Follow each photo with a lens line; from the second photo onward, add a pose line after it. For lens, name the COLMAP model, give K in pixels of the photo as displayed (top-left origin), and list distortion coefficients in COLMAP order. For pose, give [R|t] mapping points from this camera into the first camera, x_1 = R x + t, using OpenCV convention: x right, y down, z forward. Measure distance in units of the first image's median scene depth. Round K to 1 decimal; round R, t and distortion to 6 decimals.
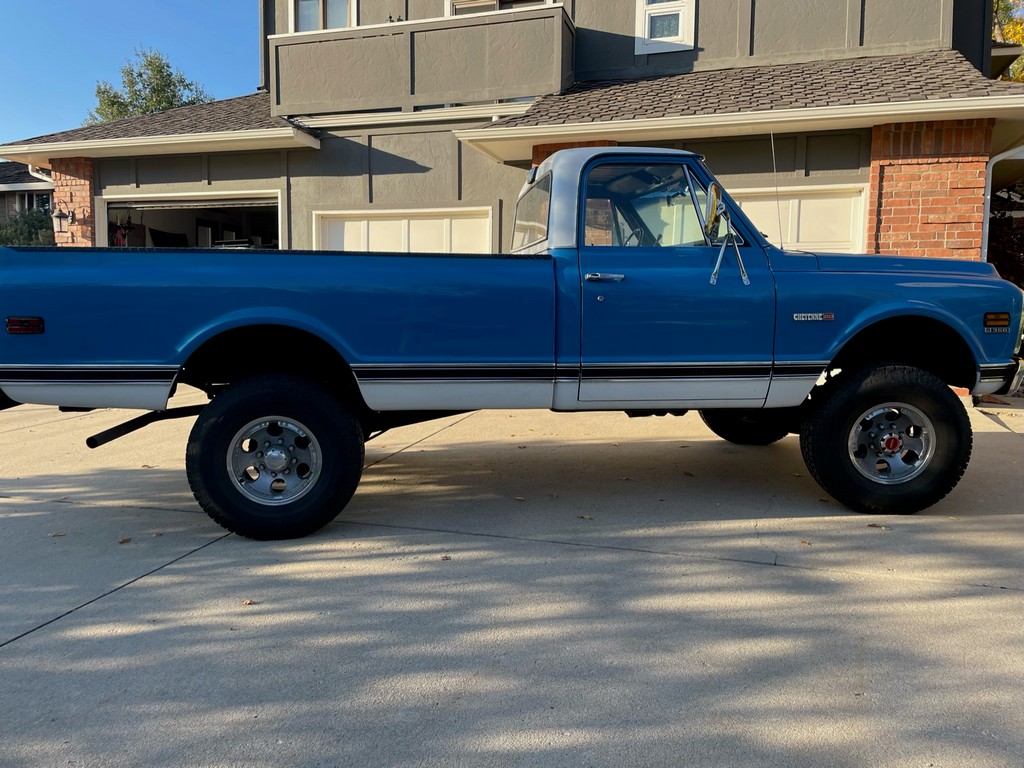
lens RADIAL K [[773.4, 0, 517.5], [0, 773.4, 379.1], [0, 0, 1]] dist [0.084355, -0.121925]
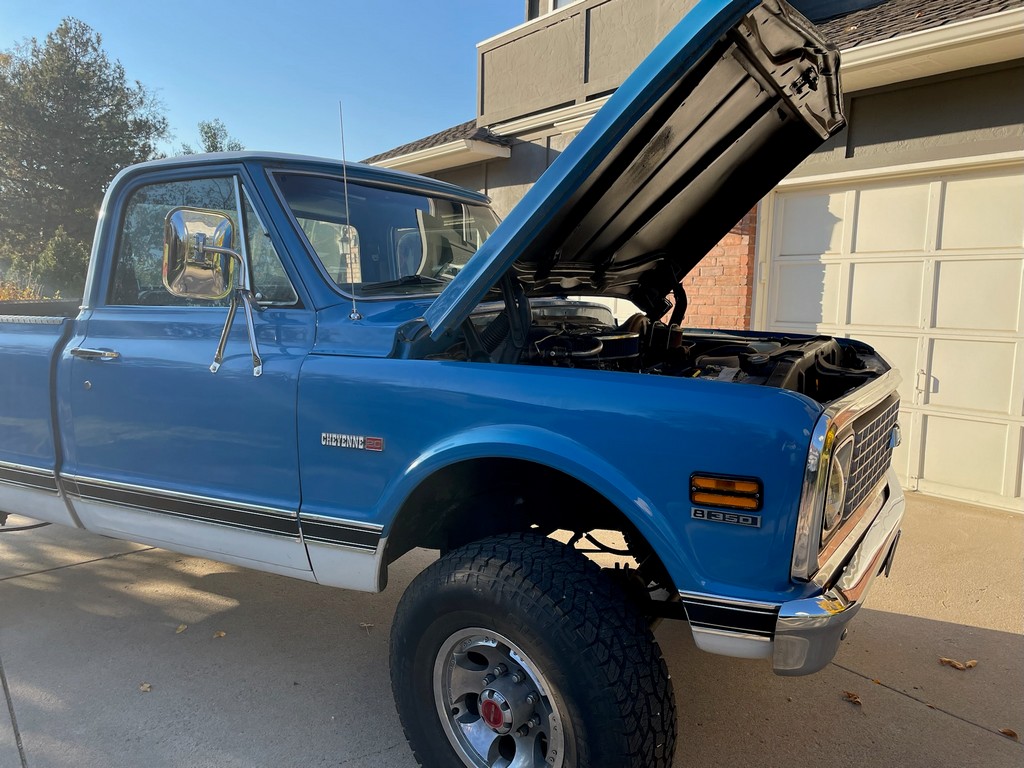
lens RADIAL K [[773.4, 0, 517.5], [0, 773.4, 379.1], [0, 0, 1]] dist [0.084355, -0.121925]
pose [[0.812710, 0.062141, -0.579345, 0.320879], [-0.055540, 0.998031, 0.029137, -0.059497], [0.580015, 0.008497, 0.814562, 0.259179]]
